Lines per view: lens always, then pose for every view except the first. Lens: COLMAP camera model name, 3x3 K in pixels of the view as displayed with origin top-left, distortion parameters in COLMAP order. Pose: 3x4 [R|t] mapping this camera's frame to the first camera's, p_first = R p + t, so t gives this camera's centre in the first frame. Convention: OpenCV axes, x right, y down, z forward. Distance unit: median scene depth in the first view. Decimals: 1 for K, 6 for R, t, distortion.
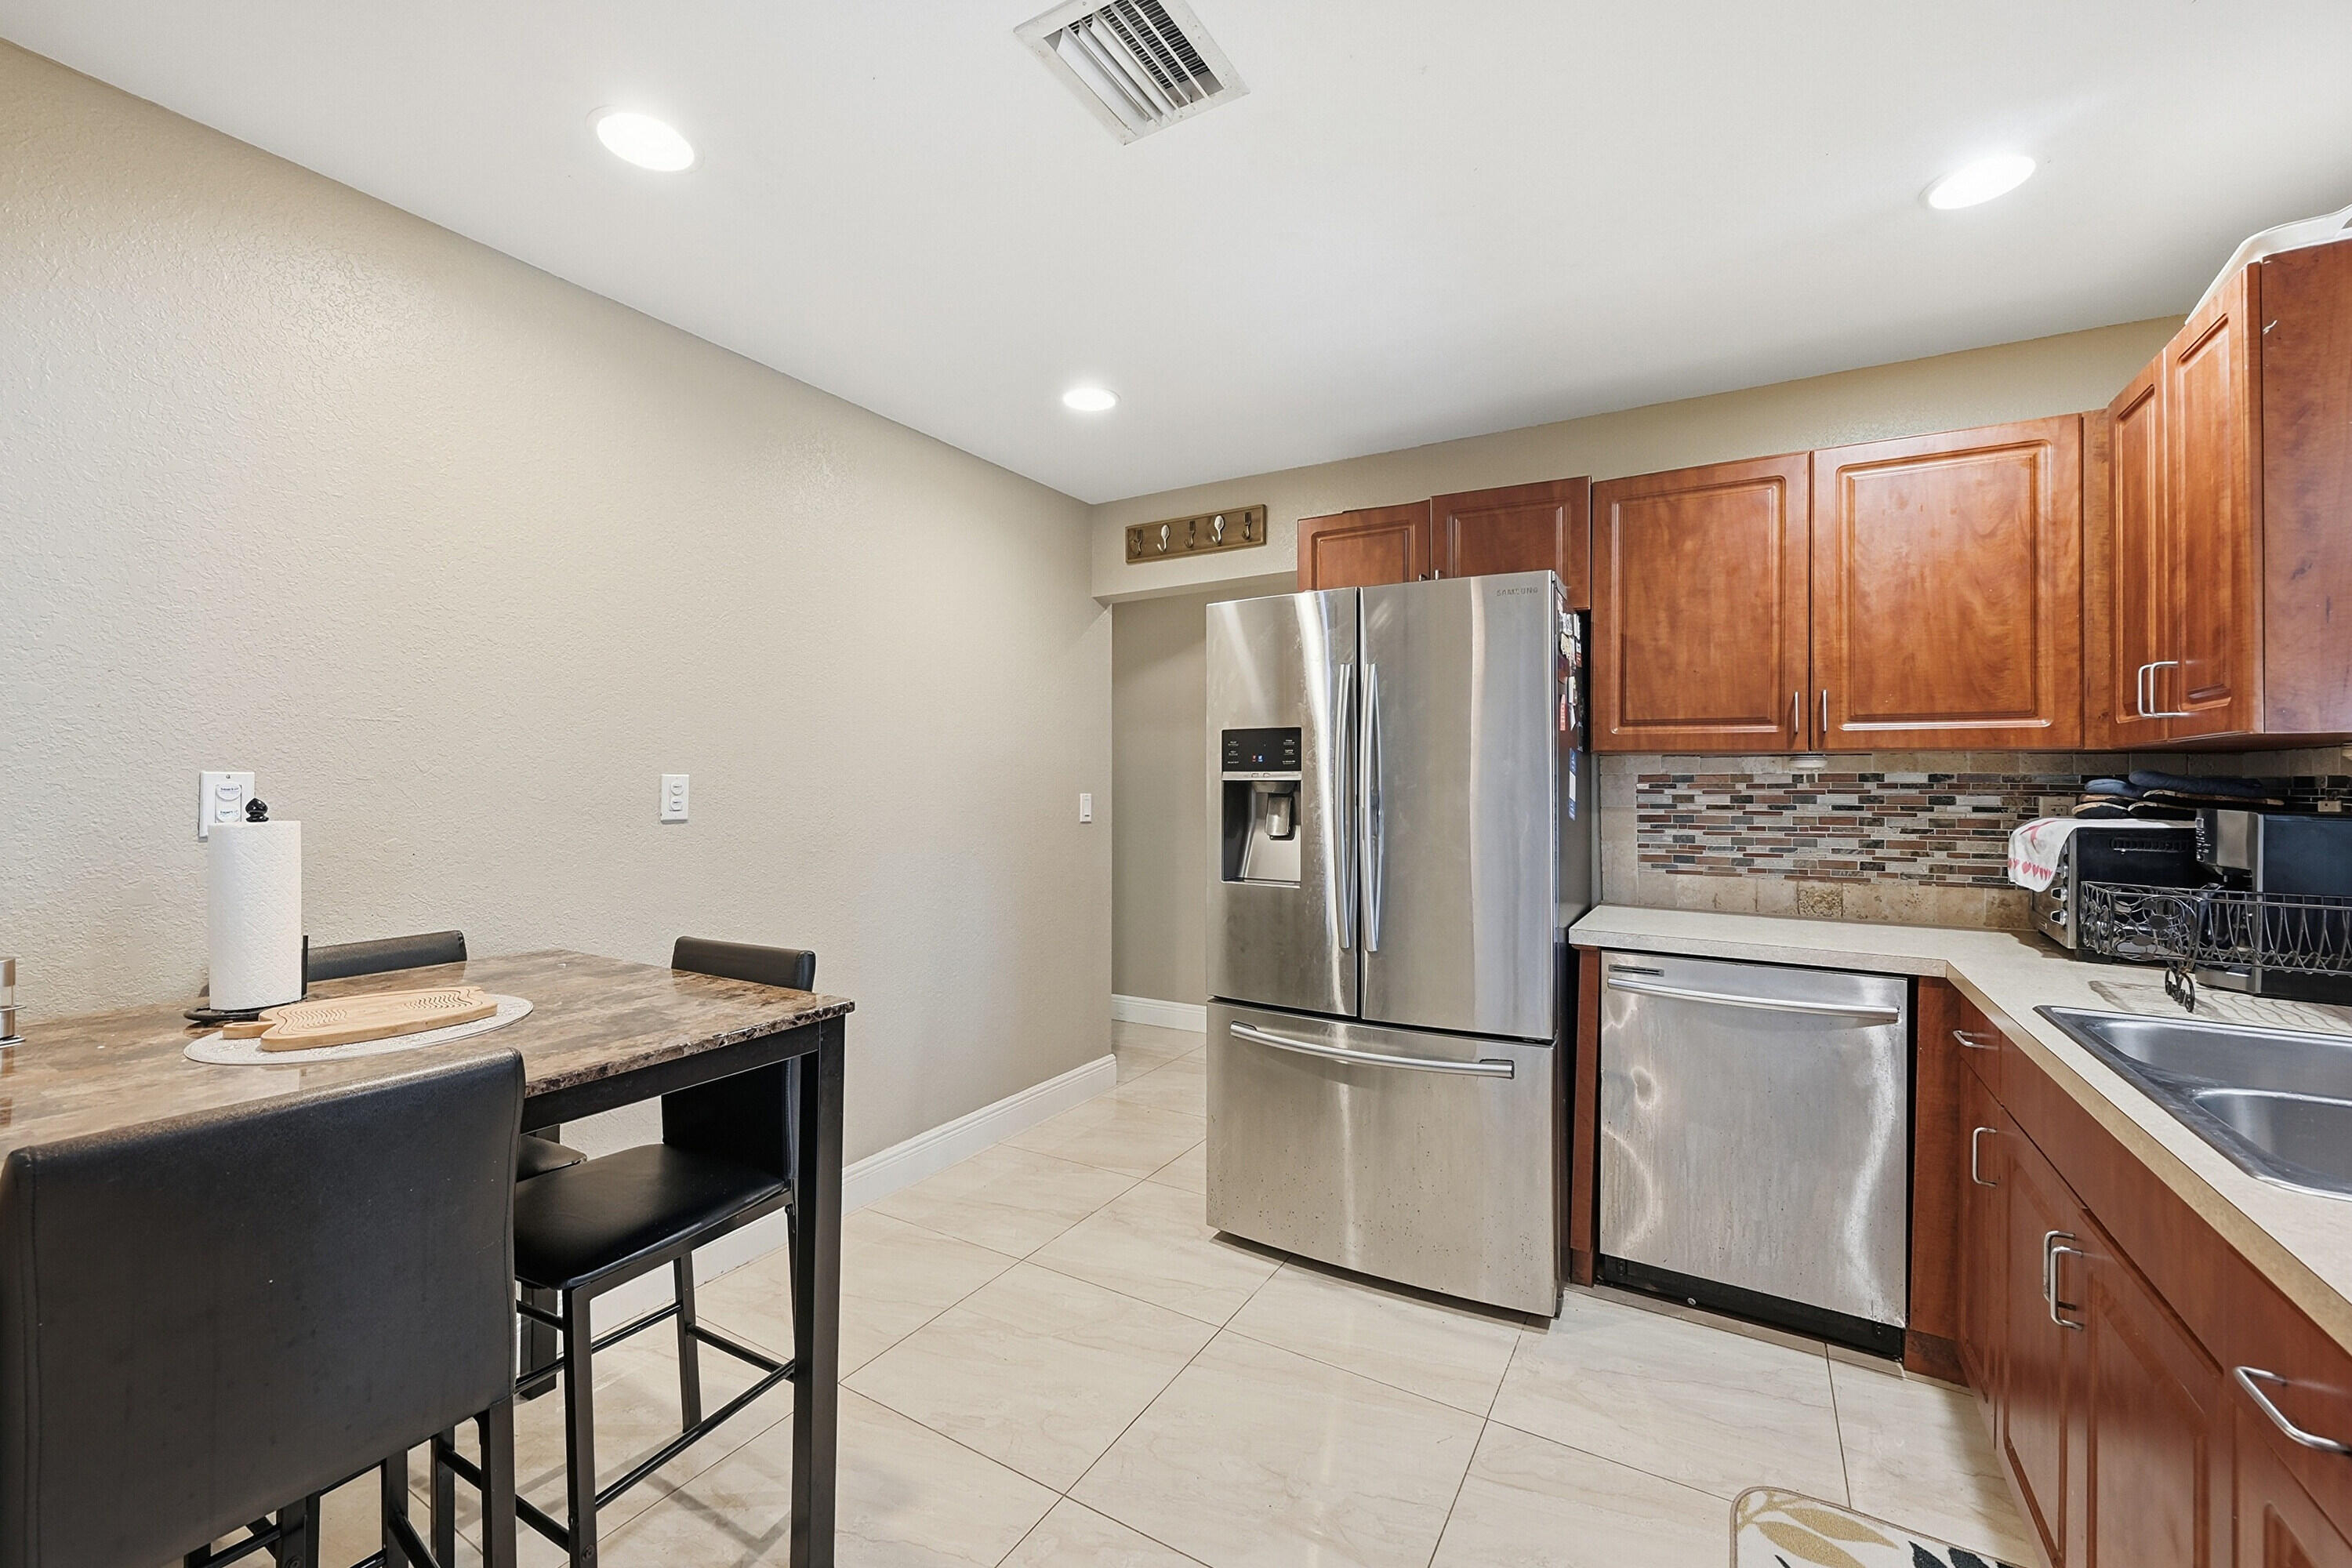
lens RADIAL K [[931.6, 0, 1180.4], [0, 931.6, 784.2], [0, 0, 1]] dist [0.002786, 0.000057]
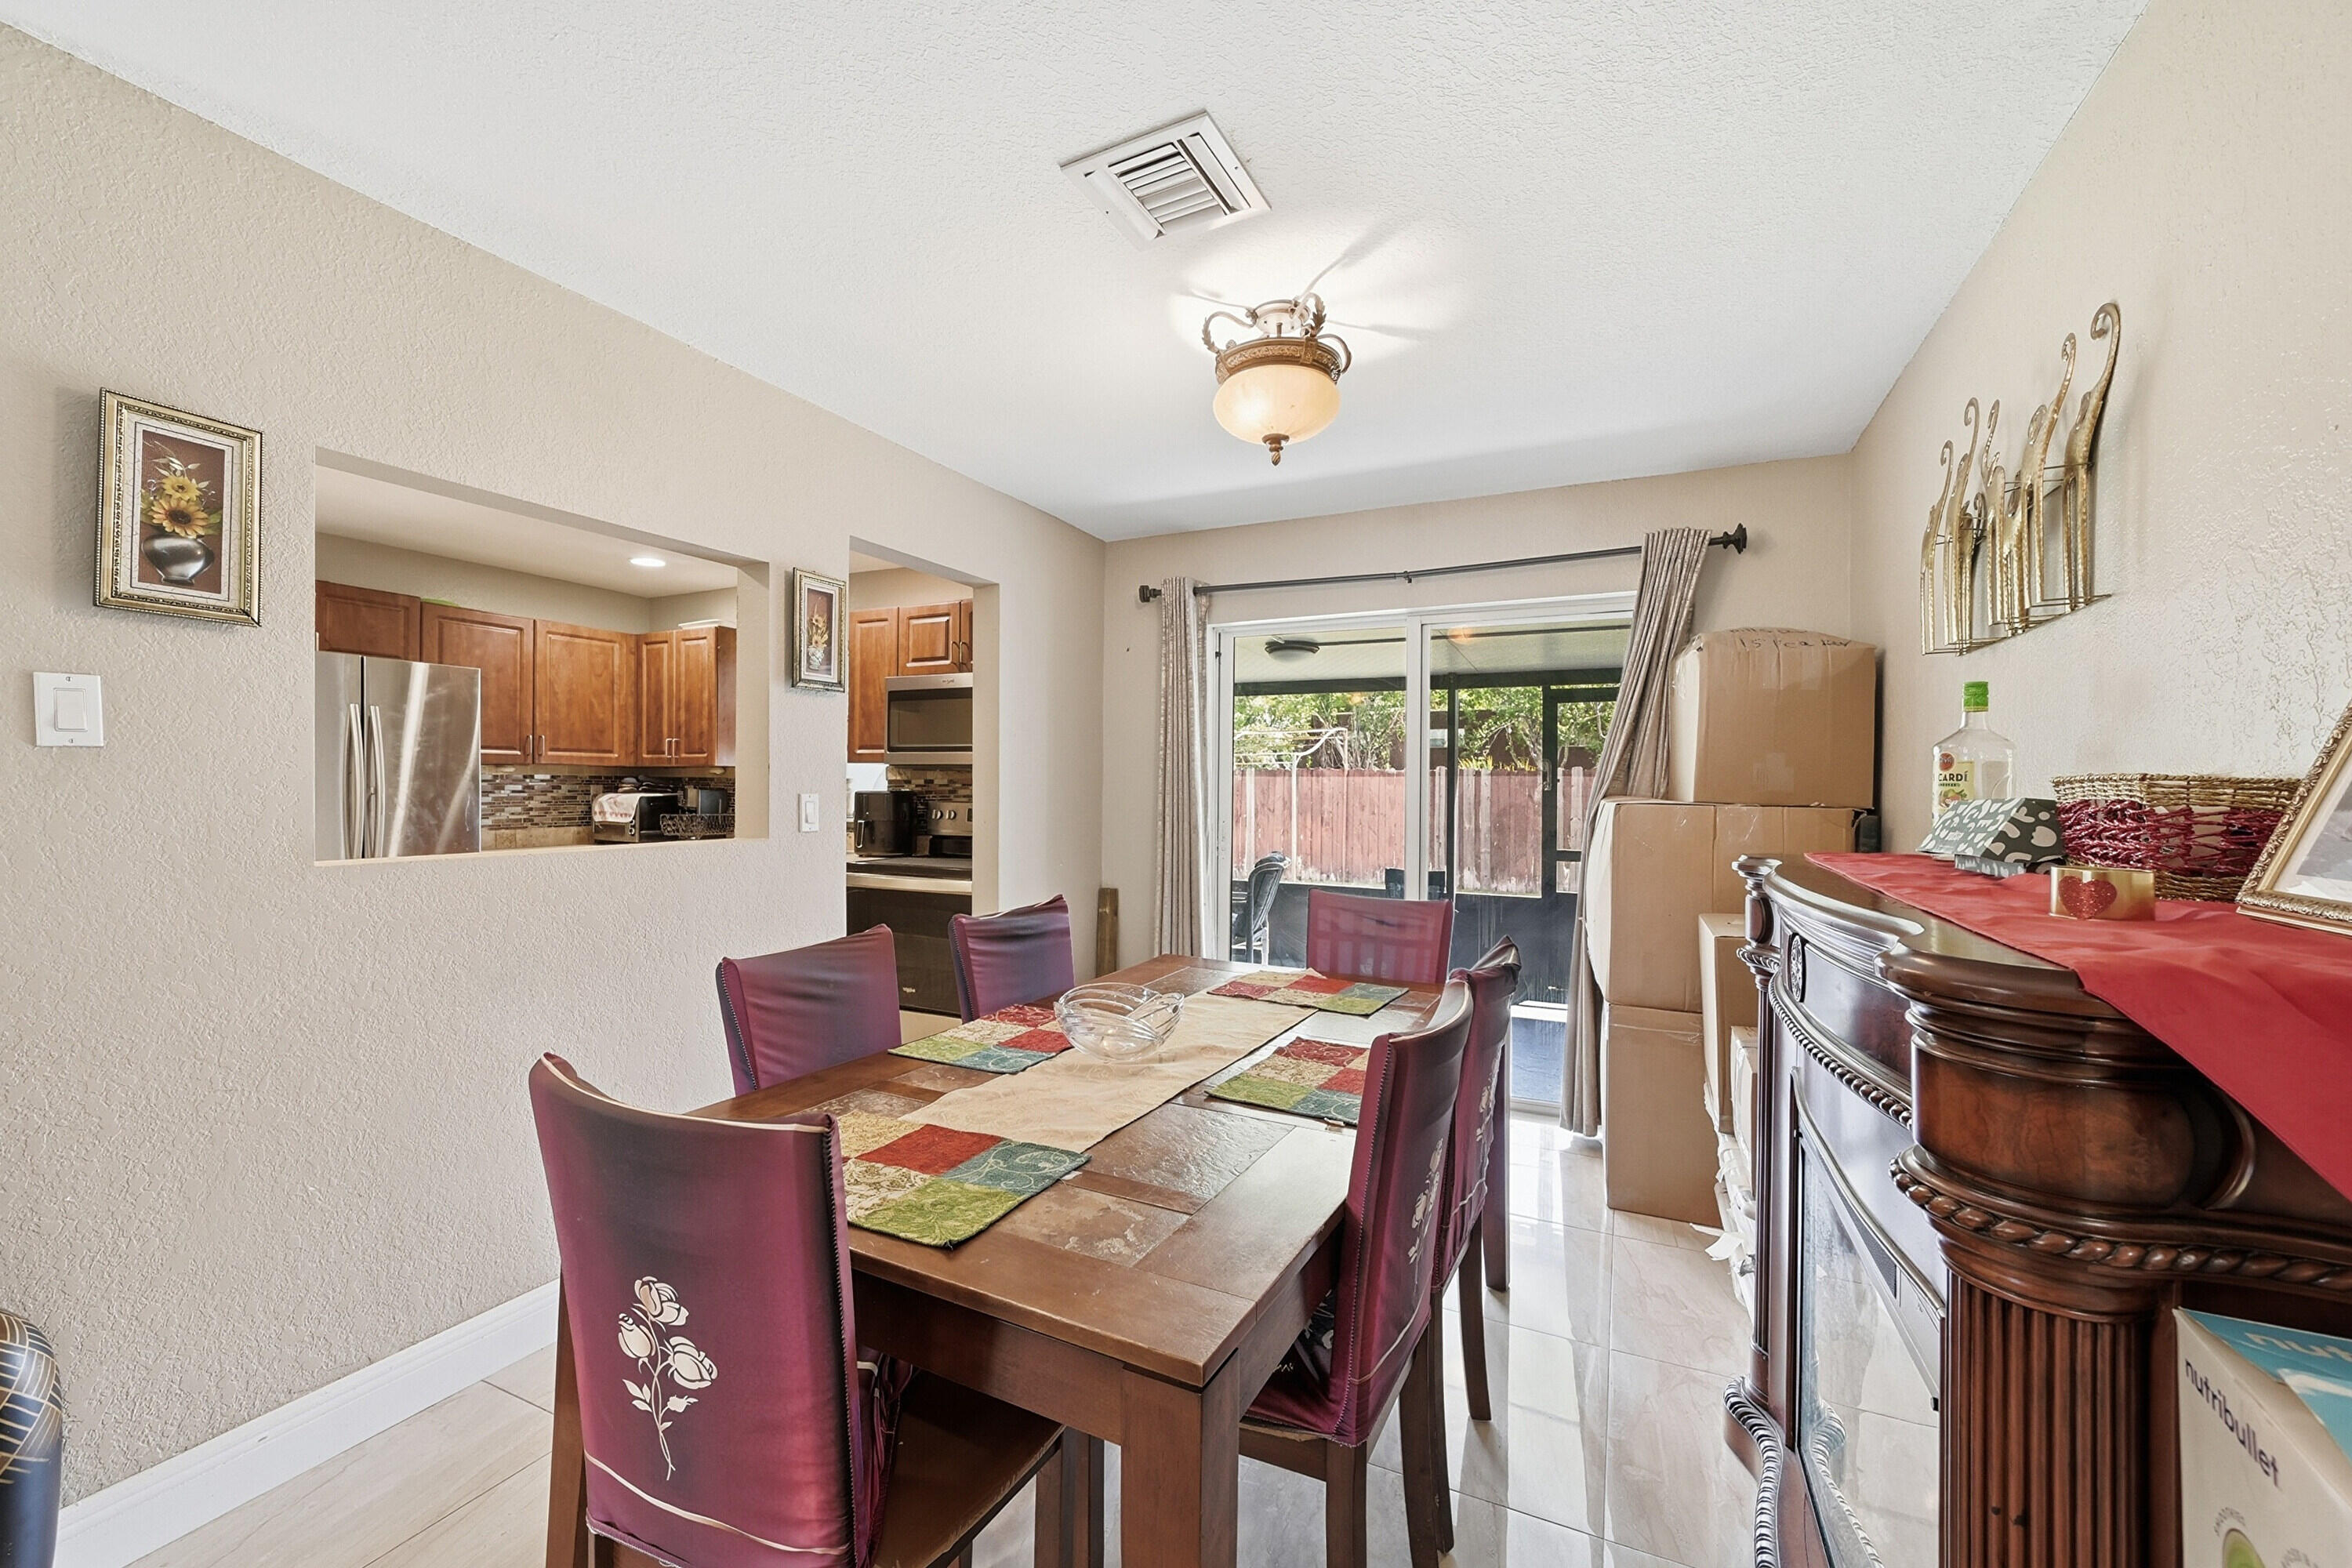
lens RADIAL K [[931.6, 0, 1172.7], [0, 931.6, 778.5], [0, 0, 1]] dist [0.002786, 0.000057]
pose [[-0.079858, 0.003858, 0.996799, -1.519572], [-0.003919, 0.999984, -0.004184, 0.000525], [-0.996799, -0.004240, -0.079842, -0.252911]]
